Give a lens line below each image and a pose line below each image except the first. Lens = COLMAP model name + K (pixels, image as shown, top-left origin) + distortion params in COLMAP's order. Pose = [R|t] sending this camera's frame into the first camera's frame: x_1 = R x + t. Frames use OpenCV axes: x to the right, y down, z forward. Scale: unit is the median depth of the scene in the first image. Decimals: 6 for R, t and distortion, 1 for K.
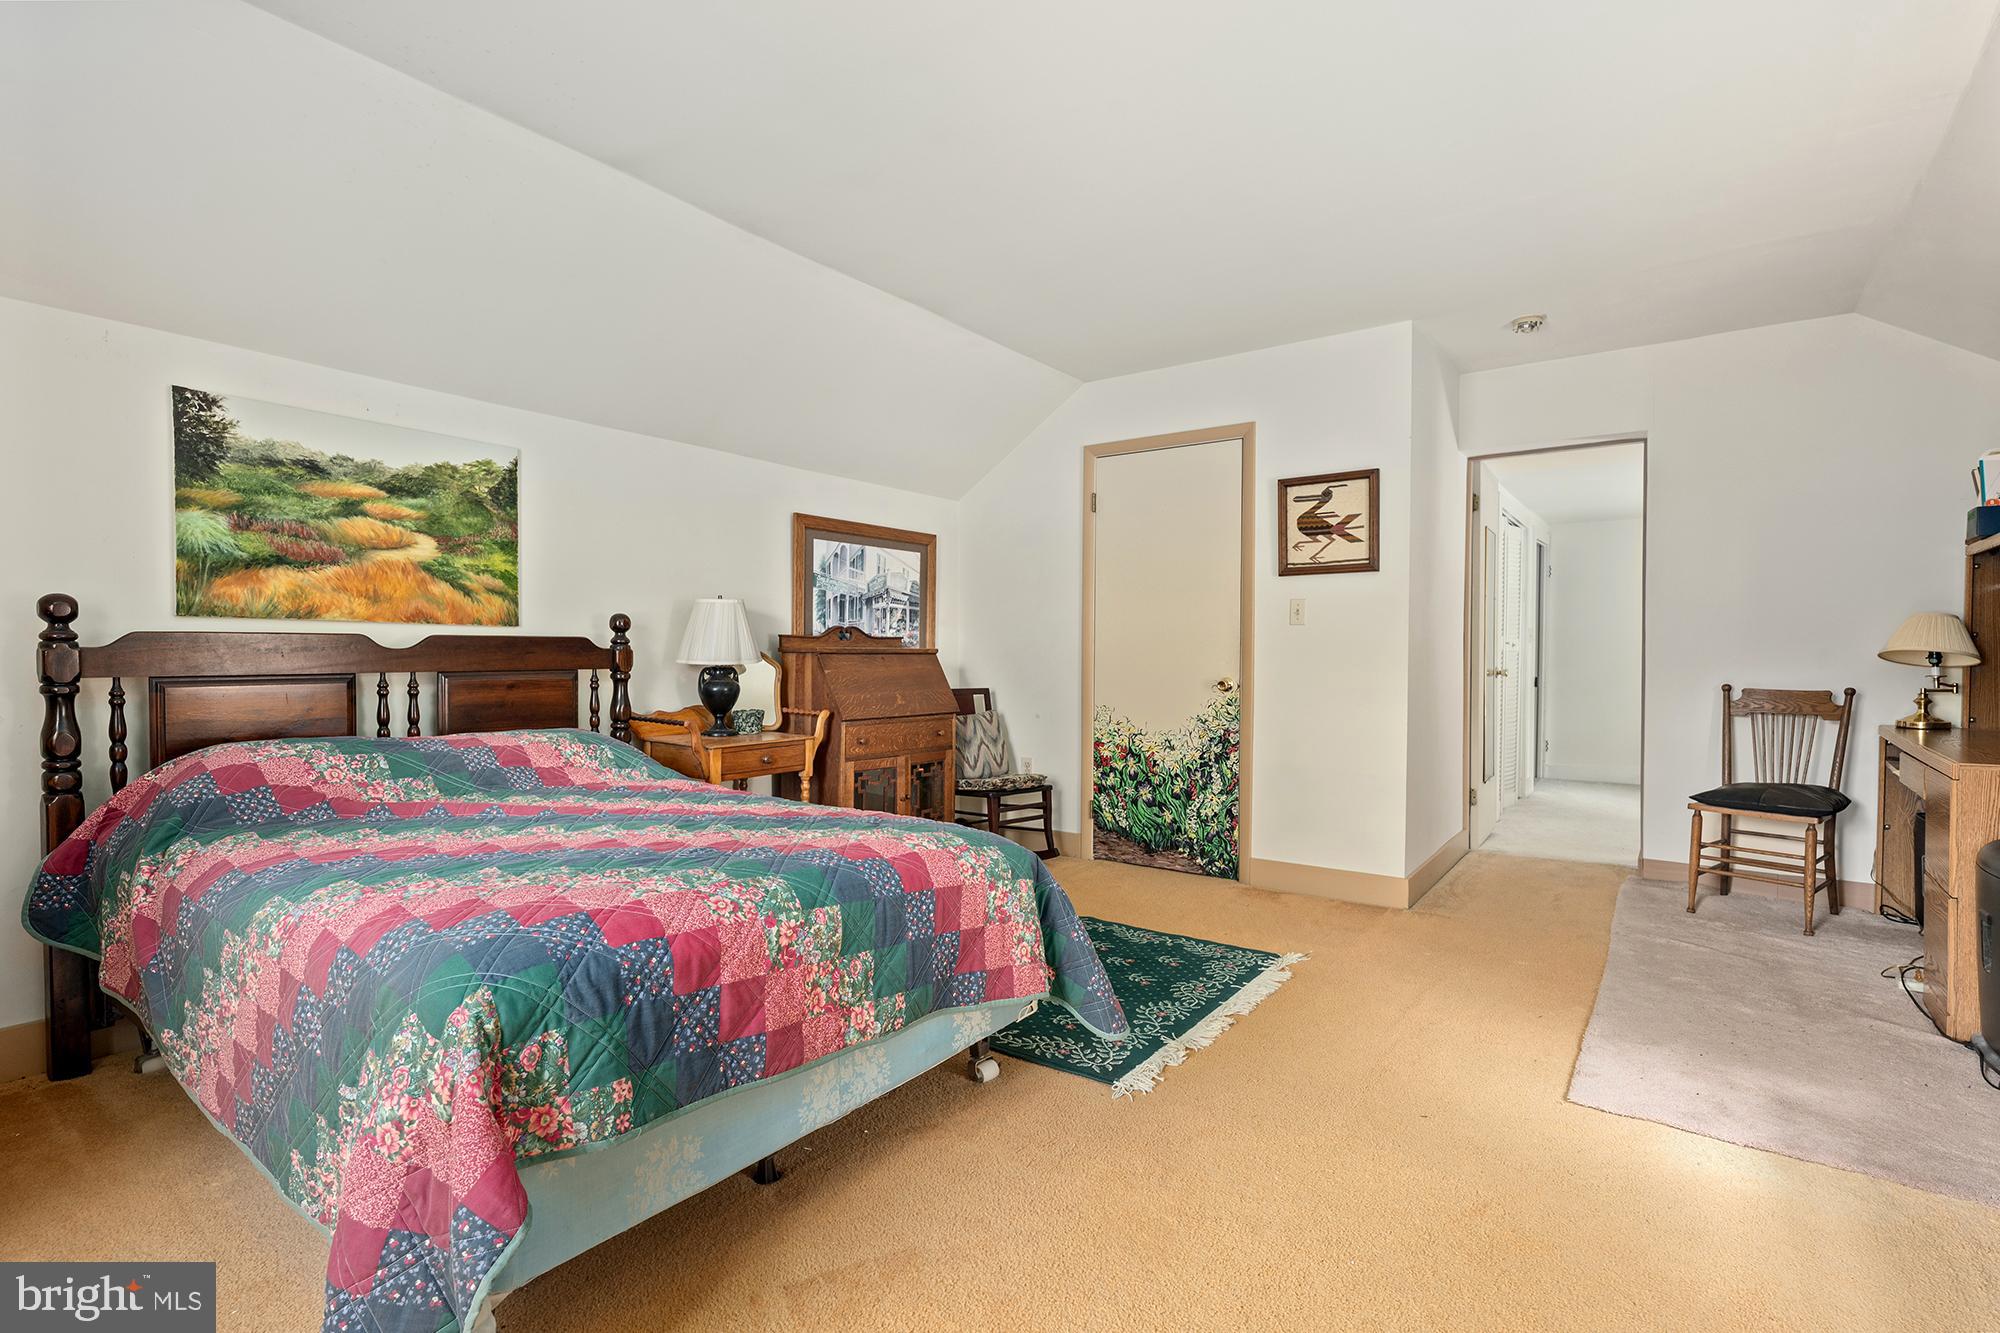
lens RADIAL K [[946.4, 0, 1000.0], [0, 946.4, 666.5], [0, 0, 1]] dist [-0.003356, -0.000752]
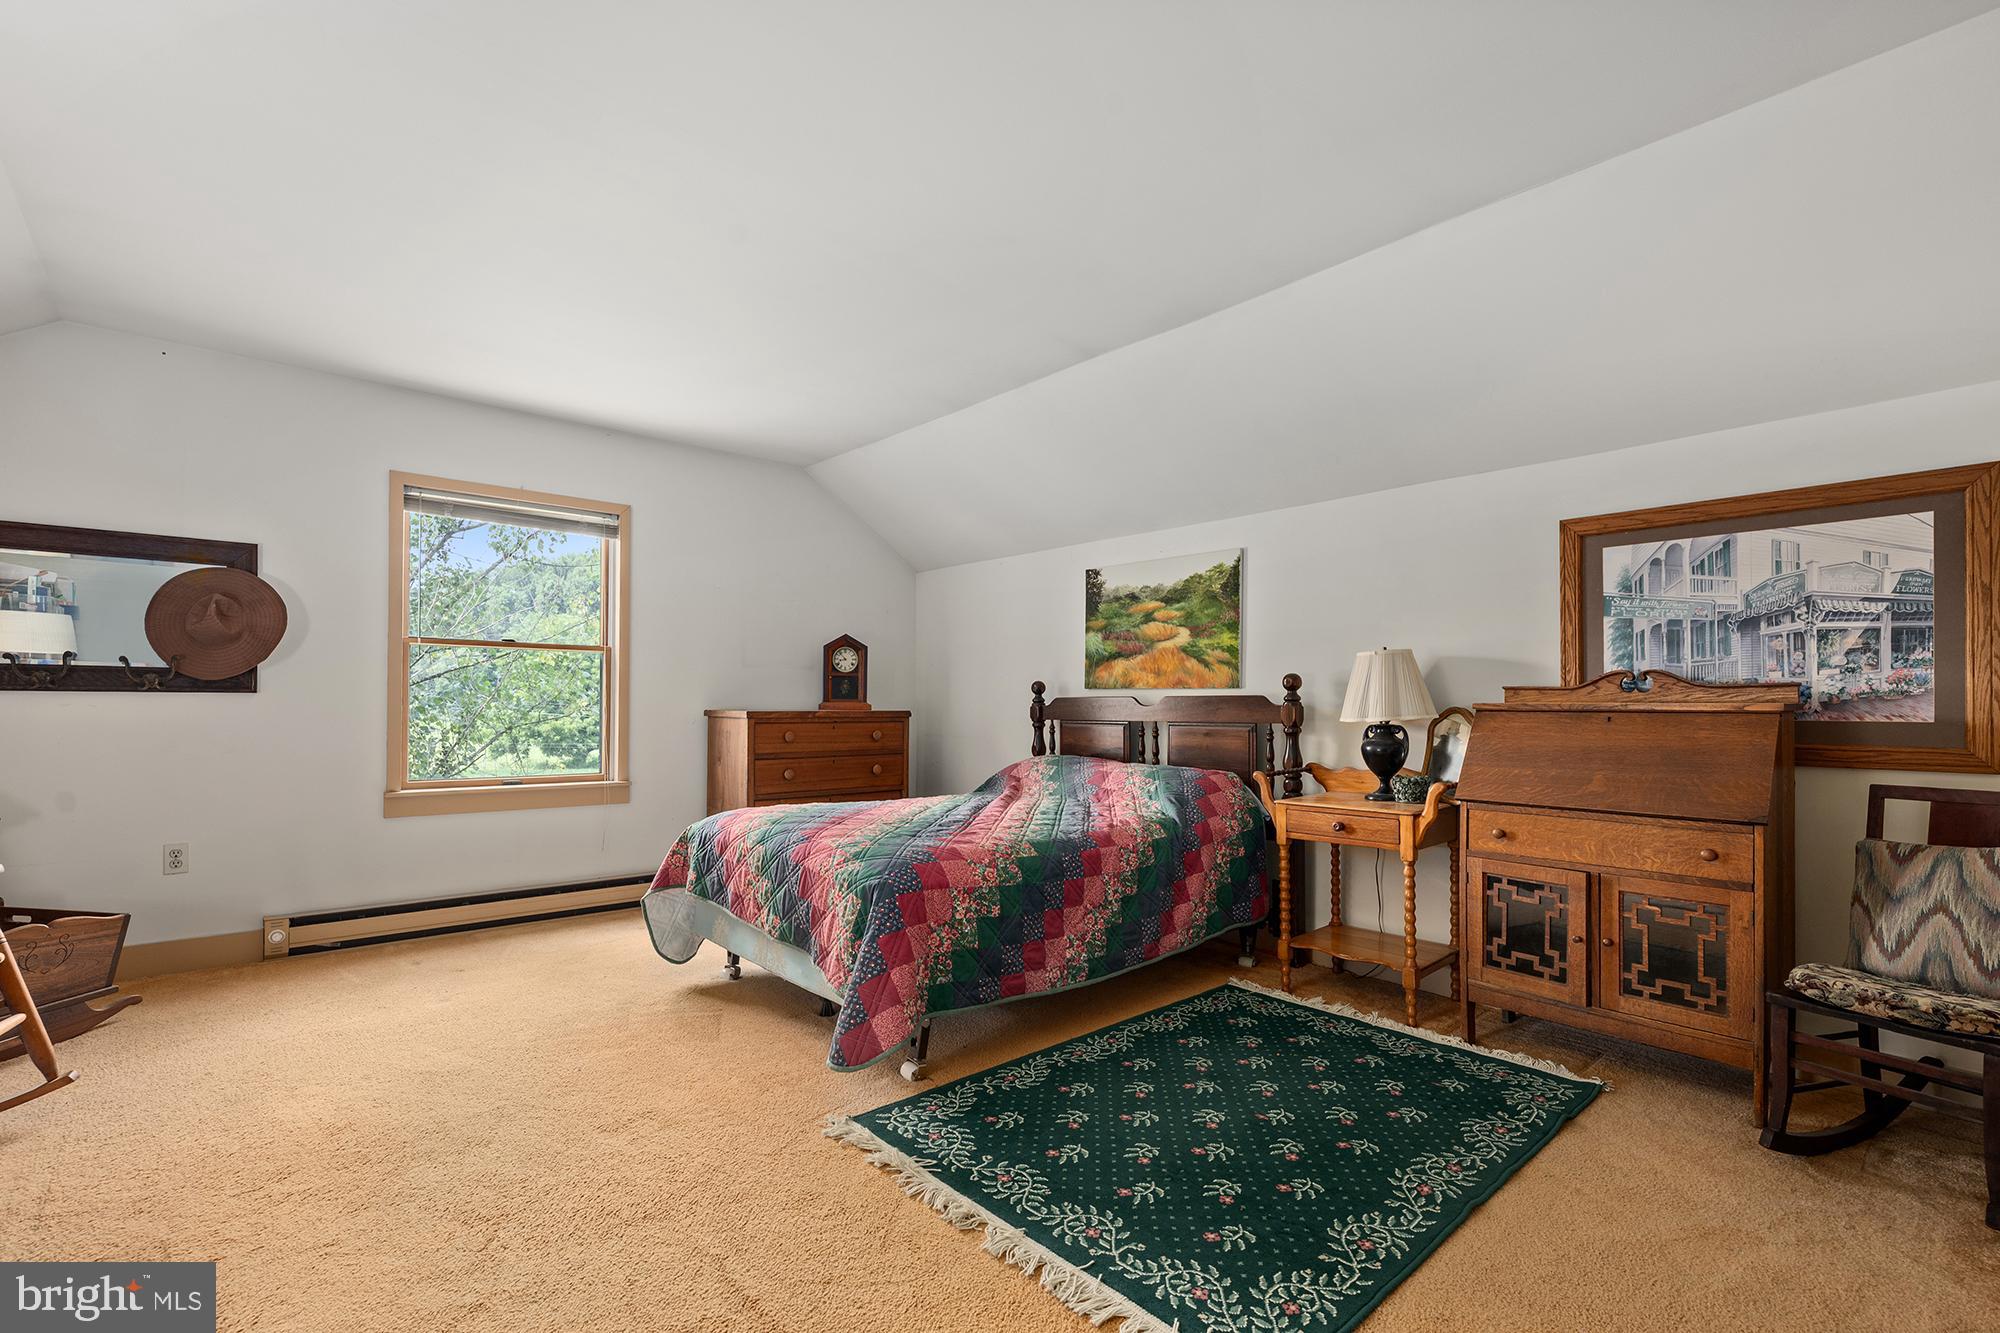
lens RADIAL K [[909.2, 0, 996.4], [0, 909.2, 681.2], [0, 0, 1]] dist [-0.000929, -0.000516]
pose [[-0.225884, -0.029124, -0.973719, 0.780418], [-0.017813, 0.999509, -0.025763, -0.014952], [0.973991, 0.011526, -0.226292, 0.998663]]
